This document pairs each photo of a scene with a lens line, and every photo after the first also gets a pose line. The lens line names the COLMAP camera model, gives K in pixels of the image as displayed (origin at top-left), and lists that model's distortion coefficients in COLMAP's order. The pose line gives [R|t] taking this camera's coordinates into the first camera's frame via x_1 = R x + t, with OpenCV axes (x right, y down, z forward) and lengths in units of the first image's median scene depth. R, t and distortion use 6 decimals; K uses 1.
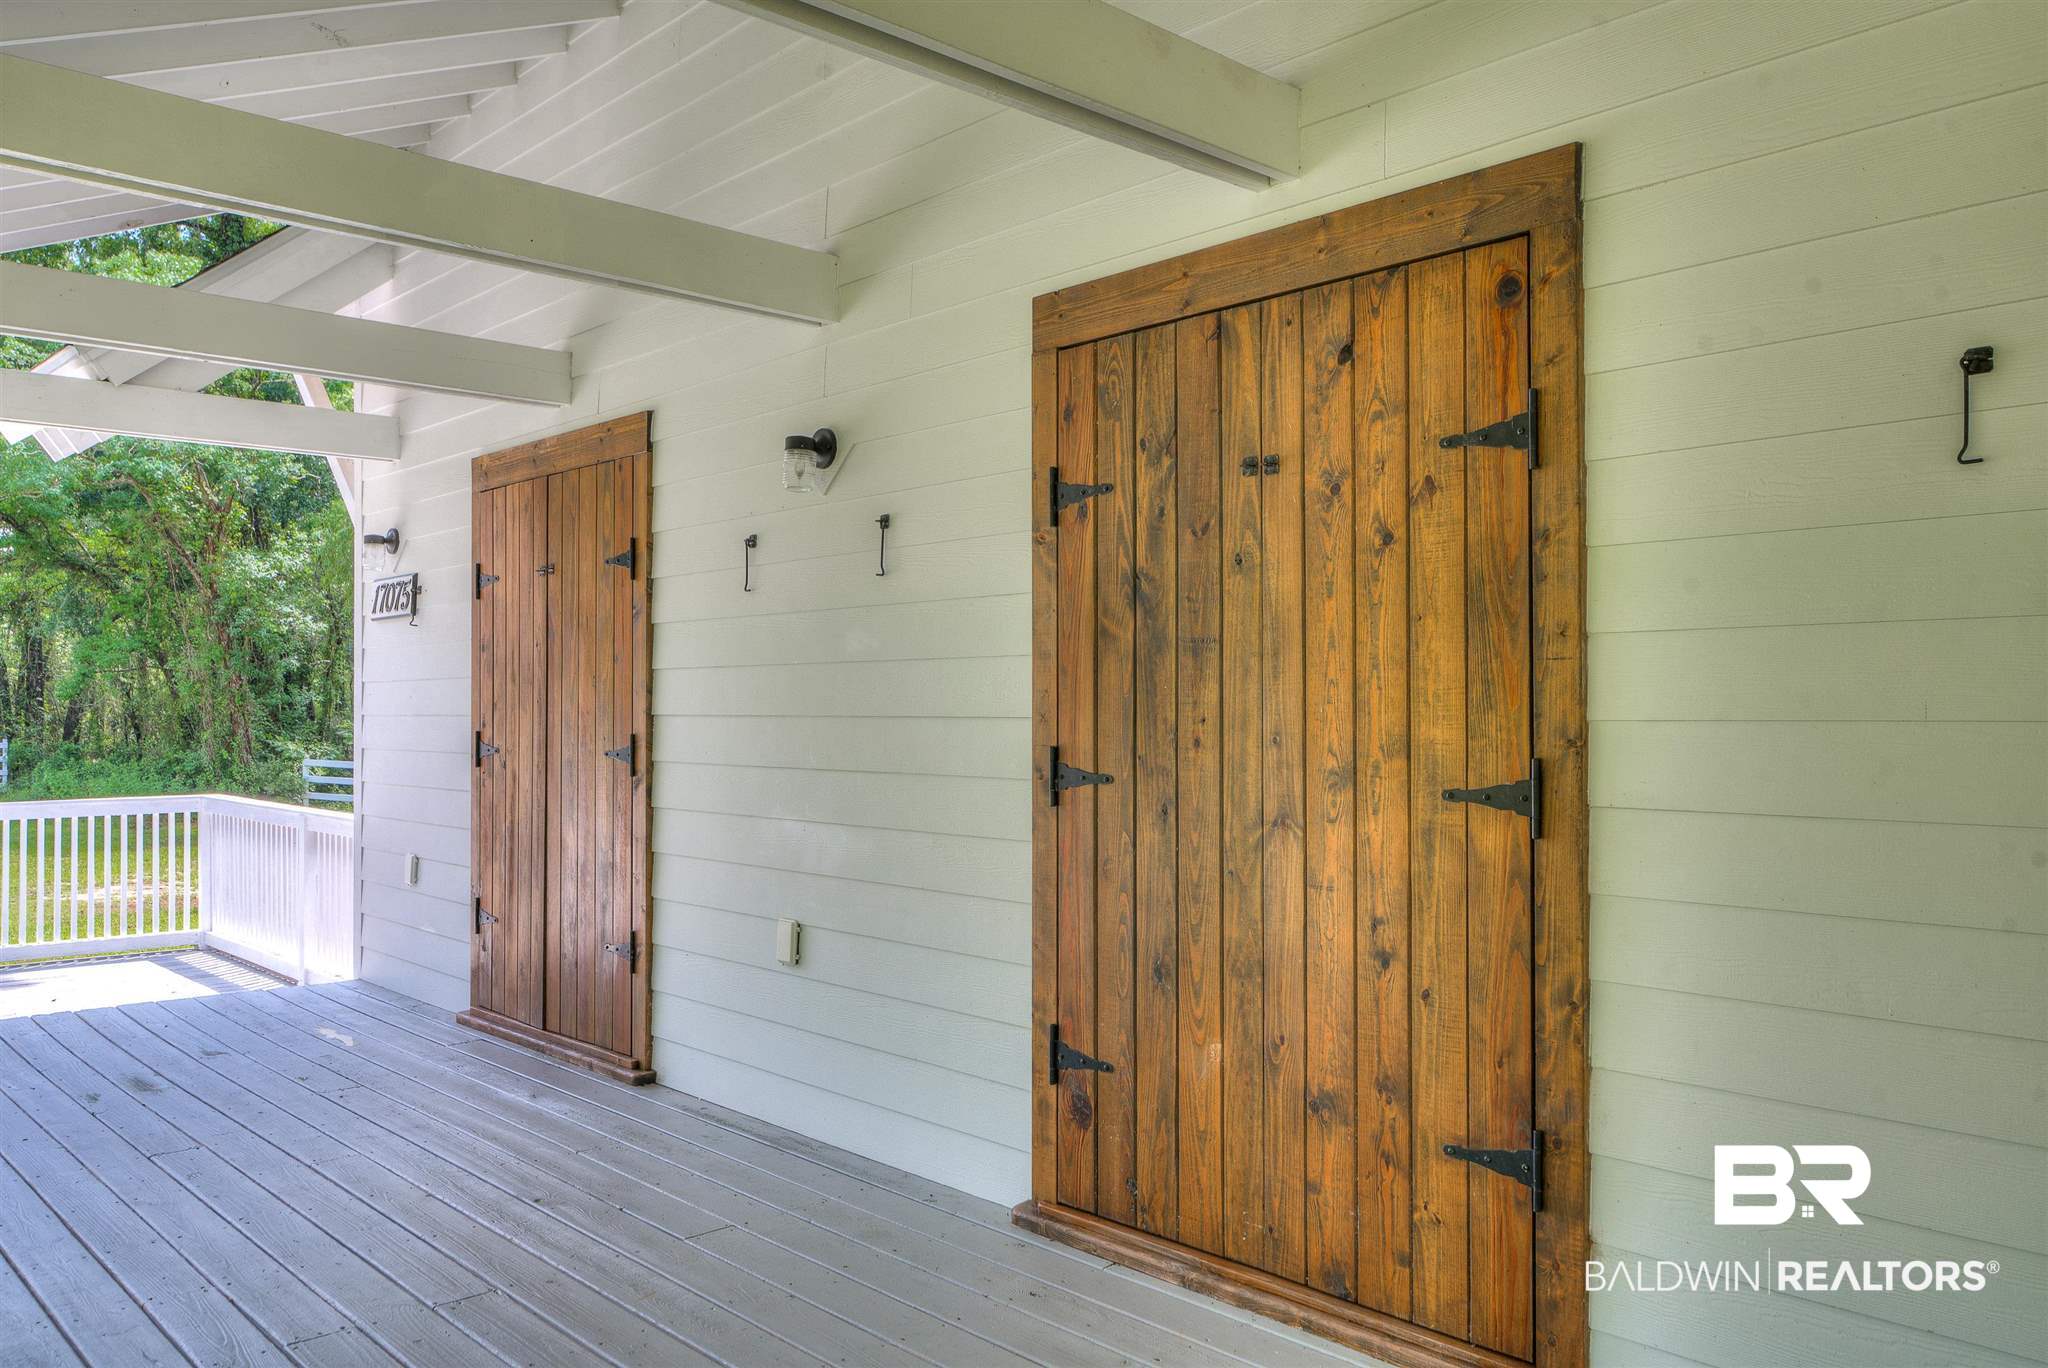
lens RADIAL K [[1604.5, 0, 1074.0], [0, 1604.5, 683.7], [0, 0, 1]] dist [0.008900, -0.007608]
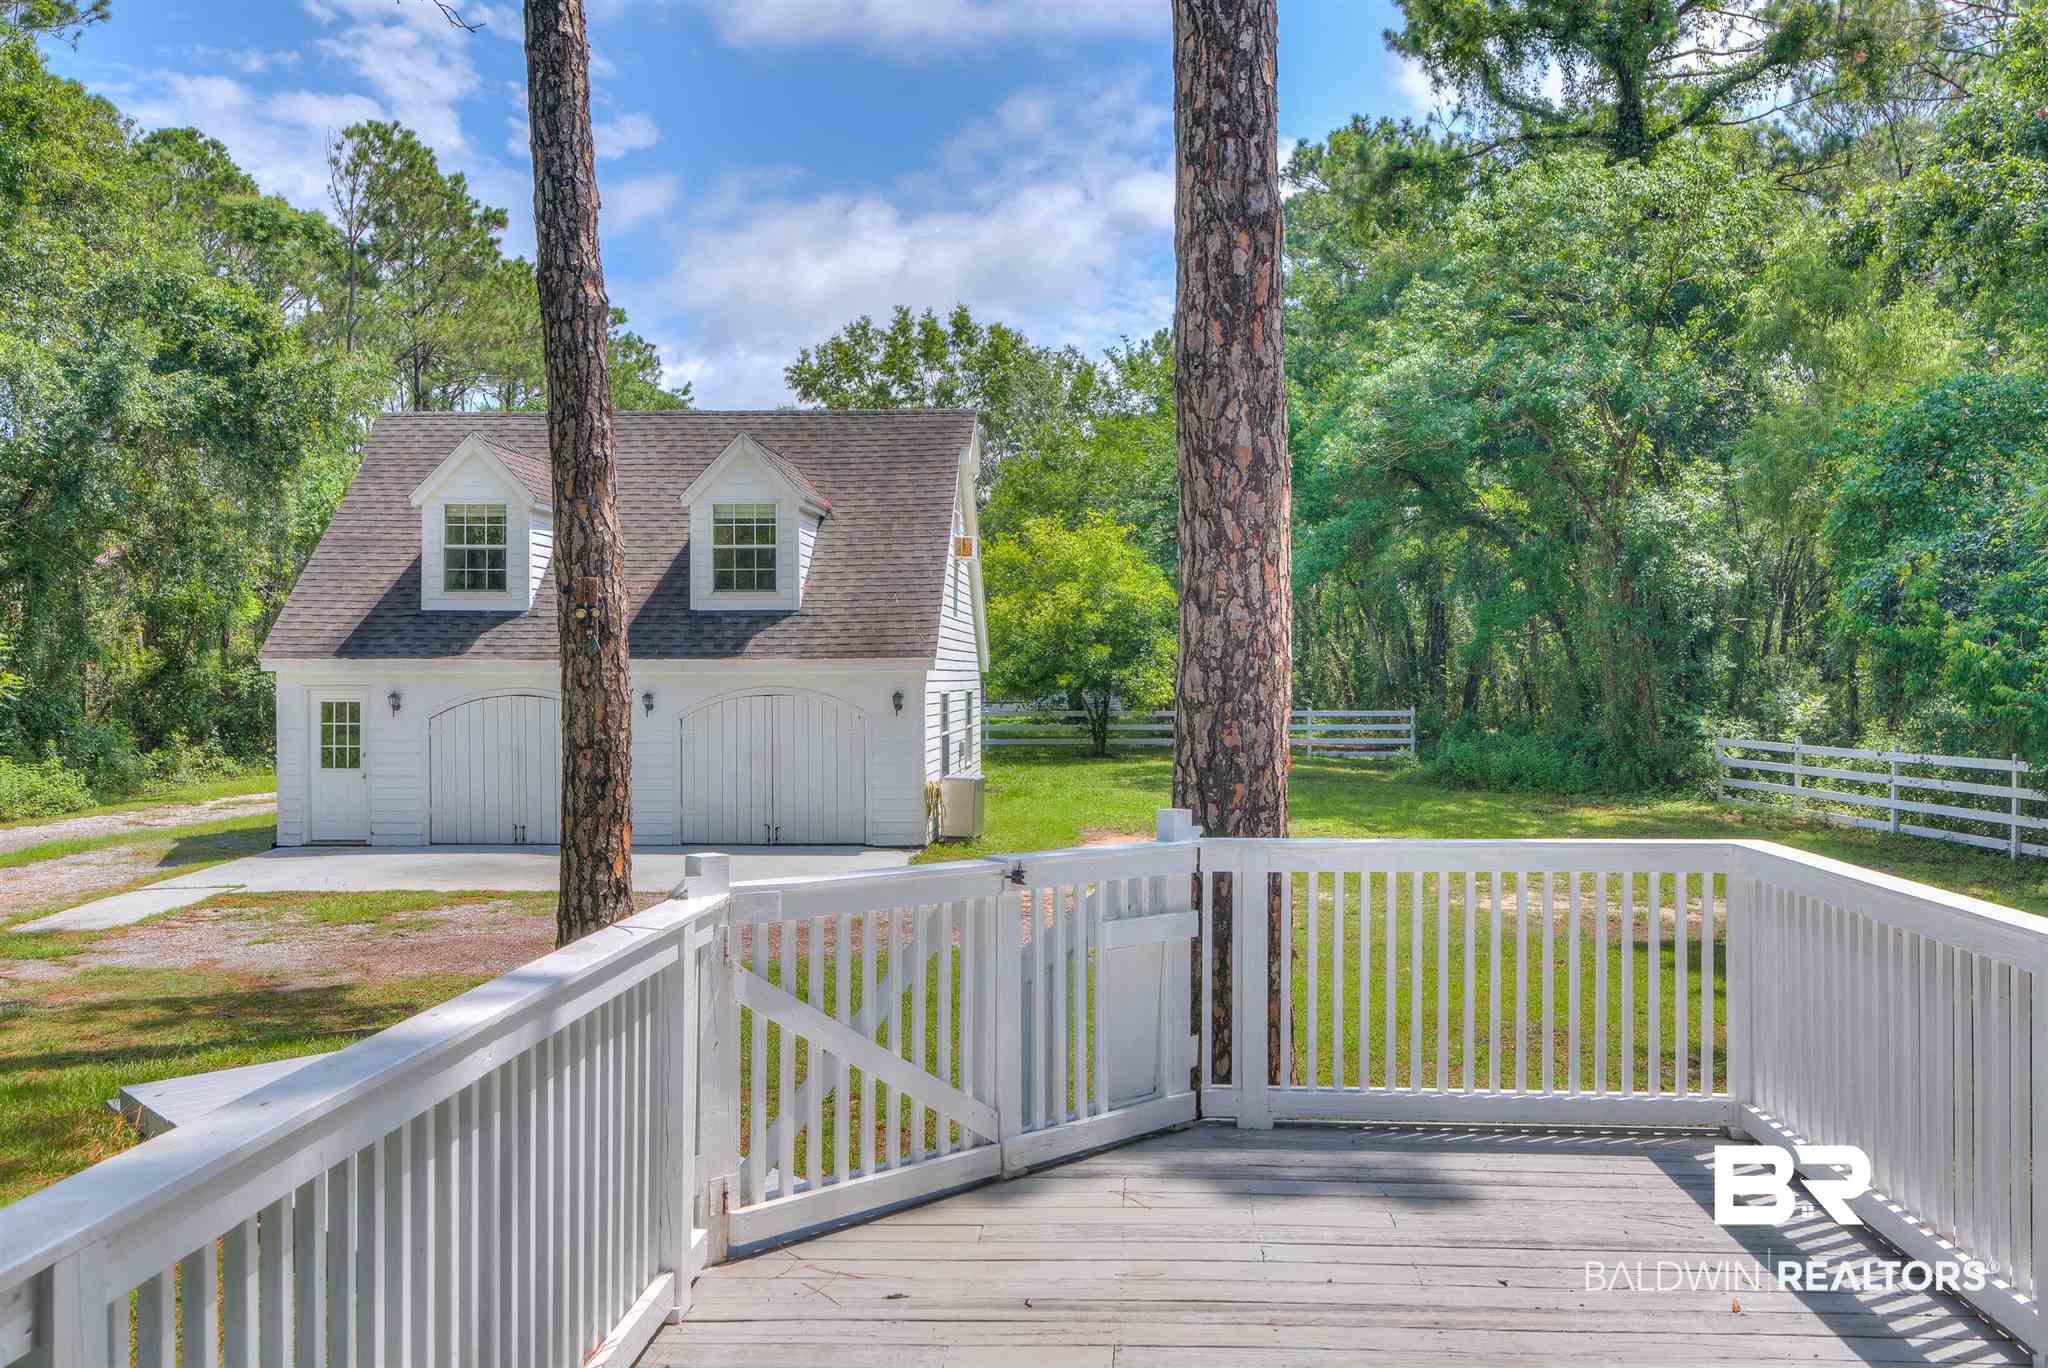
lens RADIAL K [[1604.5, 0, 1094.6], [0, 1604.5, 694.3], [0, 0, 1]] dist [0.008900, -0.007608]
pose [[0.710021, 0.011040, -0.704094, -0.122516], [0.007685, 0.999696, 0.023424, 0.002642], [0.704139, -0.022042, 0.709720, 0.183046]]
